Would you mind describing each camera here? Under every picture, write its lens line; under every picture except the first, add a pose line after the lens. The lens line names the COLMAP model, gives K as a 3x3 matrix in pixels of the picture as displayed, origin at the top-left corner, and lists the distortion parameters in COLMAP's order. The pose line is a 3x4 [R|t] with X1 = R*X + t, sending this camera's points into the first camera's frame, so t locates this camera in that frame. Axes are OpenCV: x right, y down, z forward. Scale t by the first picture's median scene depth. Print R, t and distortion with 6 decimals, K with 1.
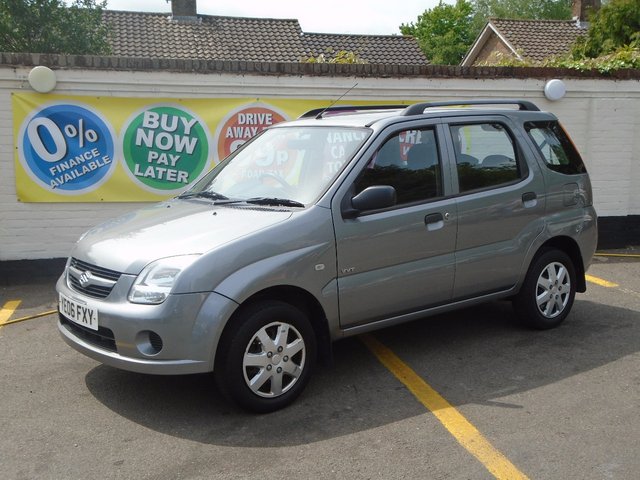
lens RADIAL K [[746.8, 0, 320.1], [0, 746.8, 239.9], [0, 0, 1]] dist [0.108689, -0.034635]
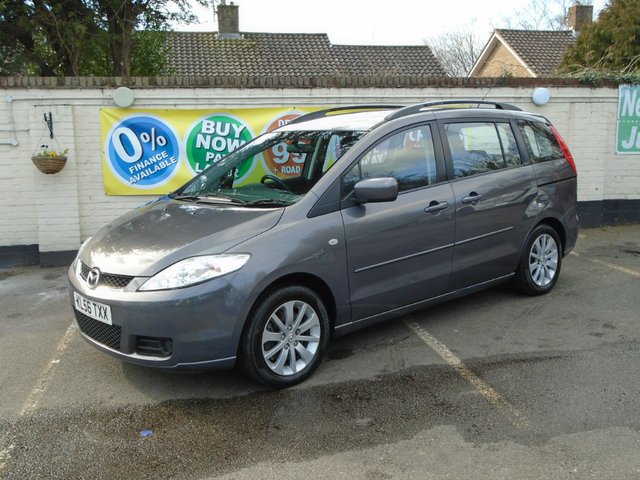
lens RADIAL K [[669.4, 0, 320.0], [0, 669.4, 238.7], [0, 0, 1]] dist [-0.008048, 0.007656]
pose [[0.998998, -0.010049, -0.043614, 0.003878], [0.010809, 0.999793, 0.017224, 0.006451], [0.043432, -0.017679, 0.998900, -0.087008]]
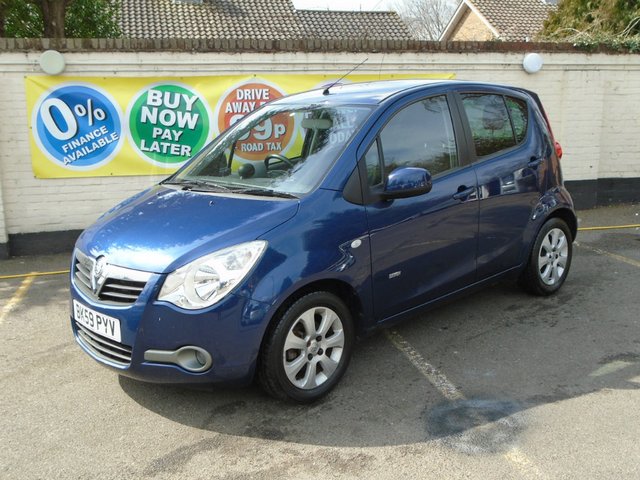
lens RADIAL K [[669.4, 0, 320.0], [0, 669.4, 238.7], [0, 0, 1]] dist [-0.008048, 0.007656]
pose [[0.999799, -0.018704, 0.007228, -0.002614], [0.018217, 0.997890, 0.062316, -0.015732], [-0.008378, -0.062172, 0.998030, 0.046279]]
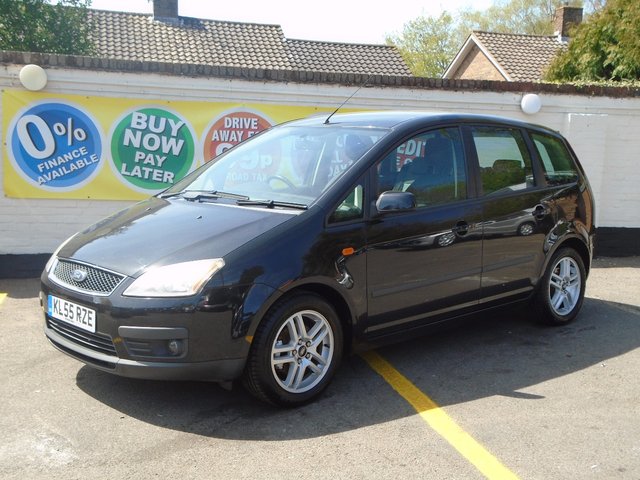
lens RADIAL K [[761.0, 0, 318.6], [0, 761.0, 241.6], [0, 0, 1]] dist [0.128202, -0.032715]
pose [[0.999236, 0.025789, 0.029354, -0.007108], [-0.025497, 0.999622, -0.010290, 0.009044], [-0.029609, 0.009534, 0.999516, -0.048807]]
